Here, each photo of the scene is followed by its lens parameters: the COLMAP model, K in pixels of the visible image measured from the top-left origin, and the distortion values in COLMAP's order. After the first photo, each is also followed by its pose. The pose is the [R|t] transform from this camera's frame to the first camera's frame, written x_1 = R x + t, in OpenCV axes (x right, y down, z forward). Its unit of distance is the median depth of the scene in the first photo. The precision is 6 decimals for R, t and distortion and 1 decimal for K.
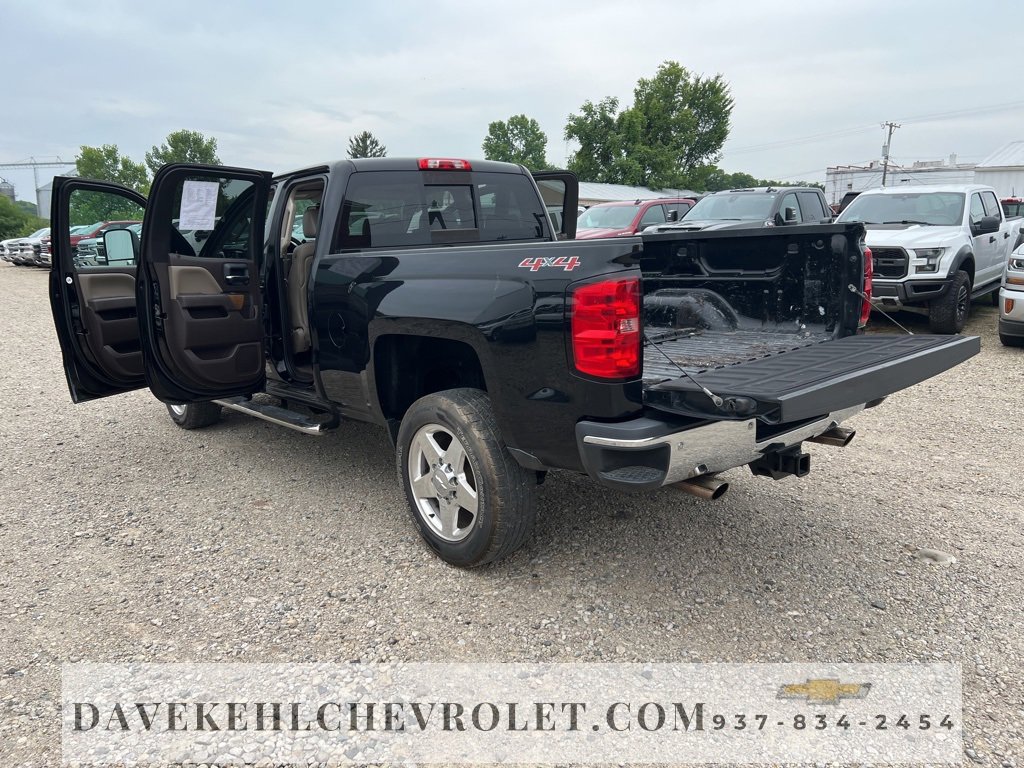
lens RADIAL K [[768.7, 0, 509.7], [0, 768.7, 386.6], [0, 0, 1]] dist [0.060946, -0.070029]
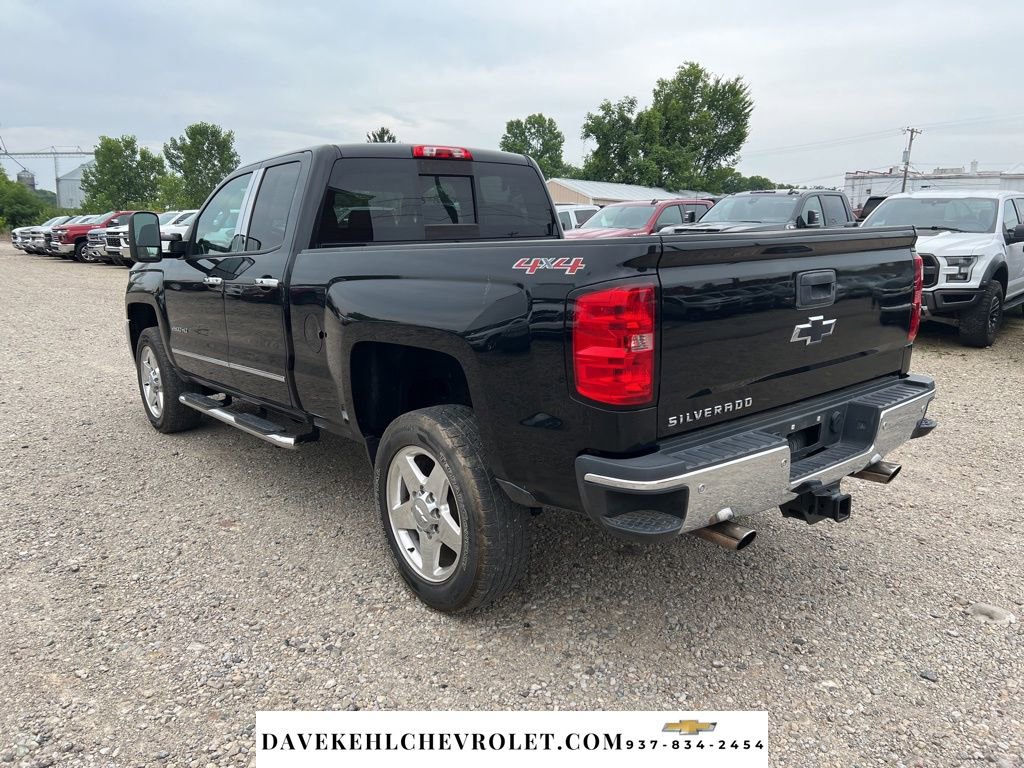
lens RADIAL K [[768.7, 0, 512.7], [0, 768.7, 381.9], [0, 0, 1]] dist [0.060946, -0.070029]
pose [[0.999664, 0.023274, -0.011395, 0.019915], [-0.023319, 0.999721, -0.003823, -0.022776], [0.011303, 0.004088, 0.999928, 0.127897]]
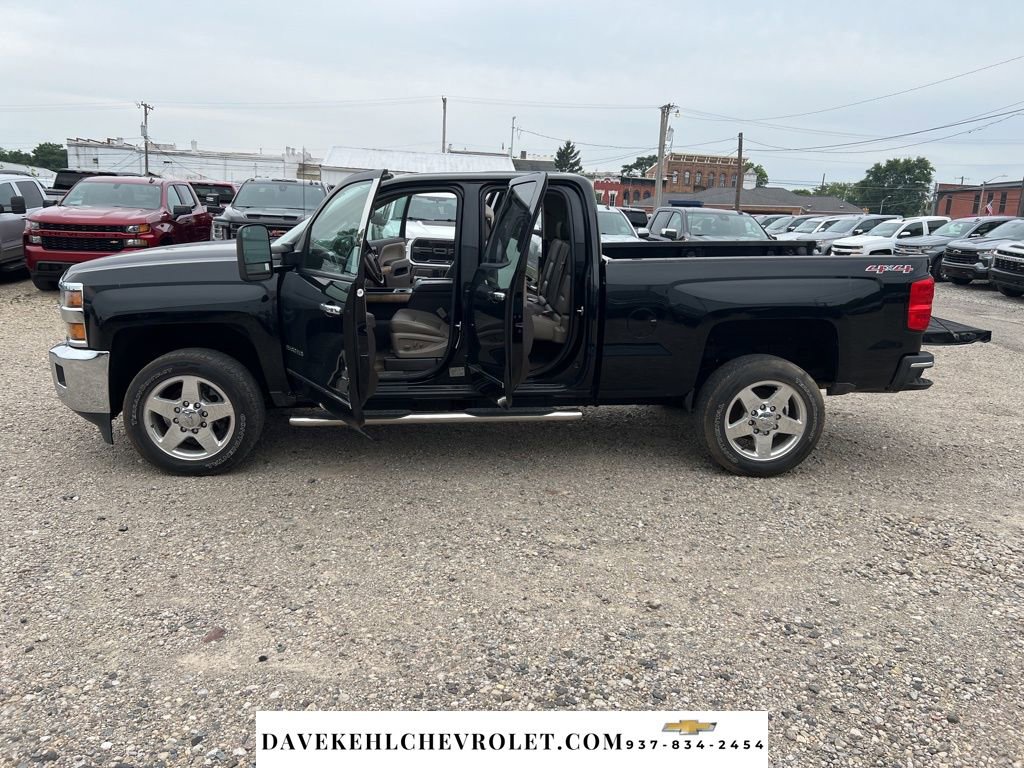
lens RADIAL K [[768.7, 0, 505.8], [0, 768.7, 379.1], [0, 0, 1]] dist [0.060946, -0.070029]
pose [[0.602825, -0.134363, 0.786478, -1.482289], [0.119101, 0.989828, 0.077814, -0.120747], [-0.788934, 0.046762, 0.612696, 0.489522]]
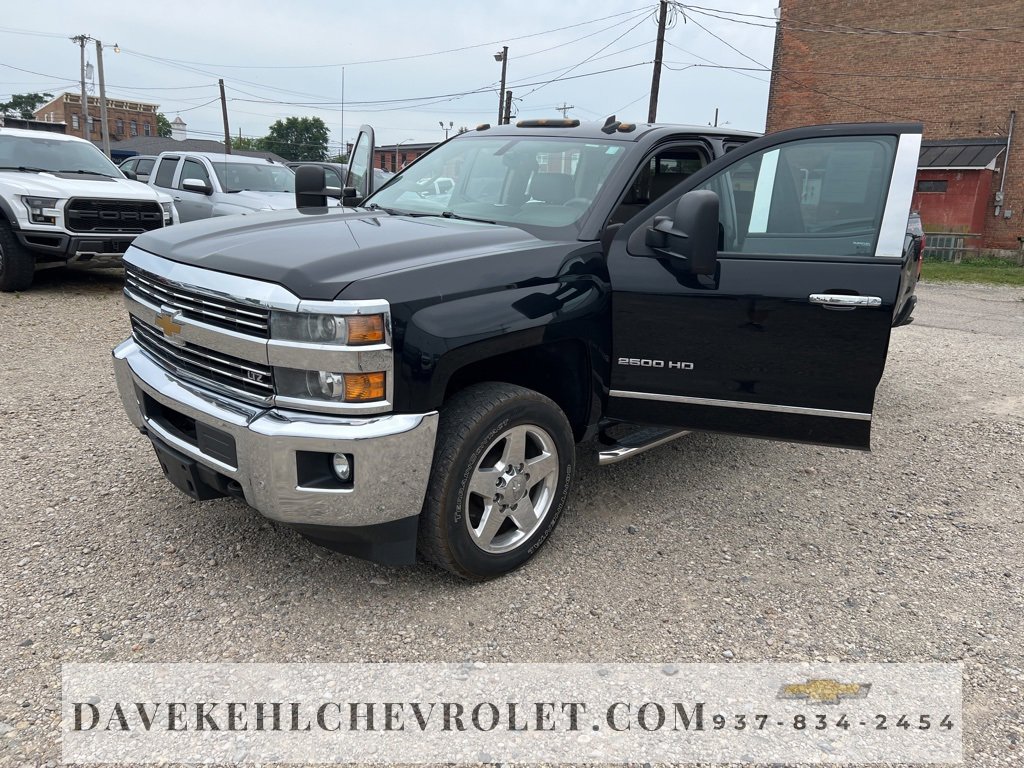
lens RADIAL K [[768.7, 0, 511.2], [0, 768.7, 390.8], [0, 0, 1]] dist [0.060946, -0.070029]
pose [[-0.077699, -0.238760, 0.967965, -1.589304], [0.158701, 0.955559, 0.248438, -0.341016], [-0.984265, 0.172920, -0.036354, 1.766274]]
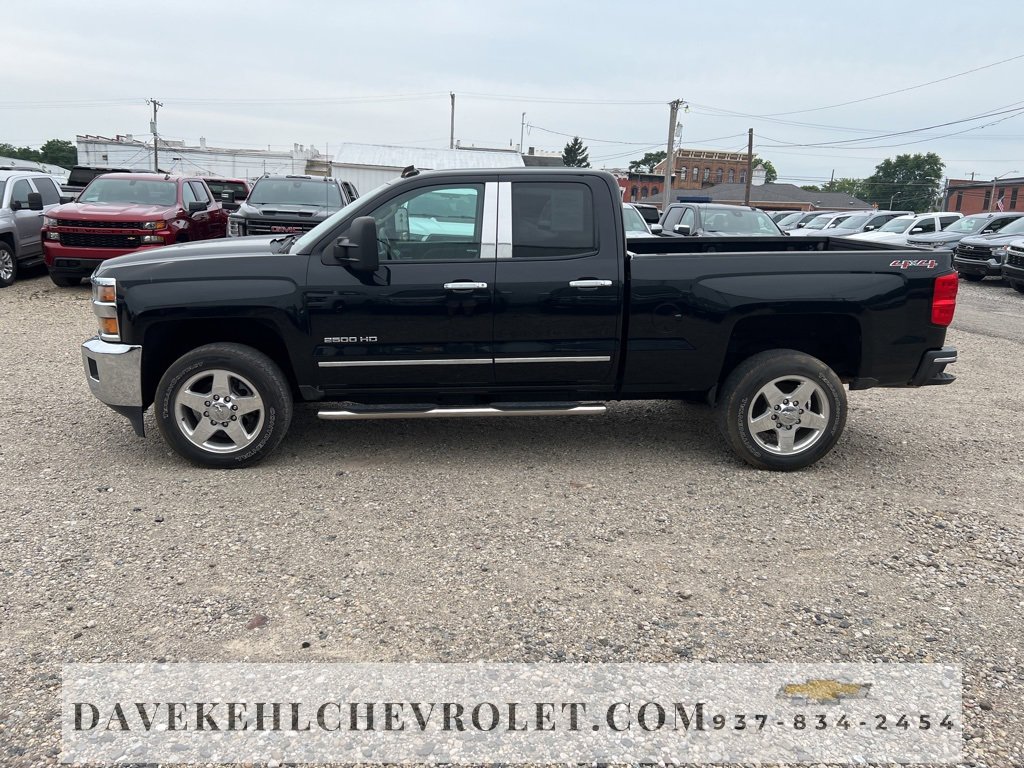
lens RADIAL K [[768.7, 0, 506.6], [0, 768.7, 381.0], [0, 0, 1]] dist [0.060946, -0.070029]
pose [[0.609212, -0.139021, 0.780727, -1.513693], [0.118806, 0.989403, 0.083472, -0.121498], [-0.784058, 0.041903, 0.619272, 0.507365]]
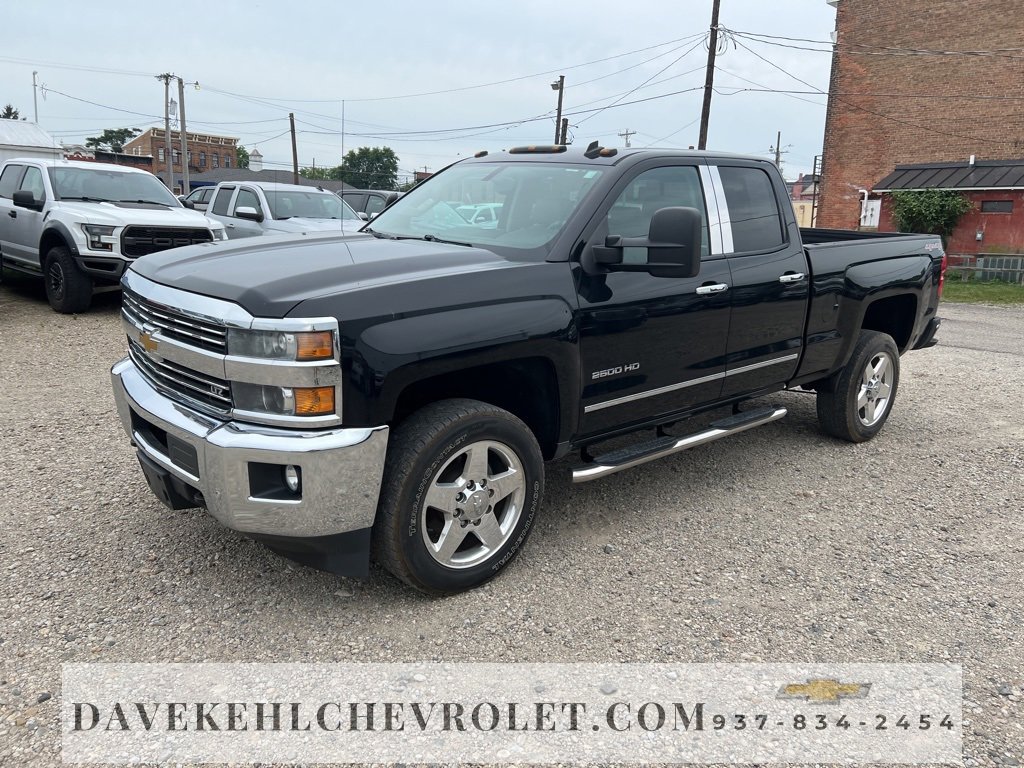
lens RADIAL K [[768.7, 0, 518.1], [0, 768.7, 375.9], [0, 0, 1]] dist [0.060946, -0.070029]
pose [[-0.003912, -0.191789, 0.981428, -1.612559], [0.167196, 0.967495, 0.189732, -0.320088], [-0.985916, 0.164833, 0.028282, 1.652691]]
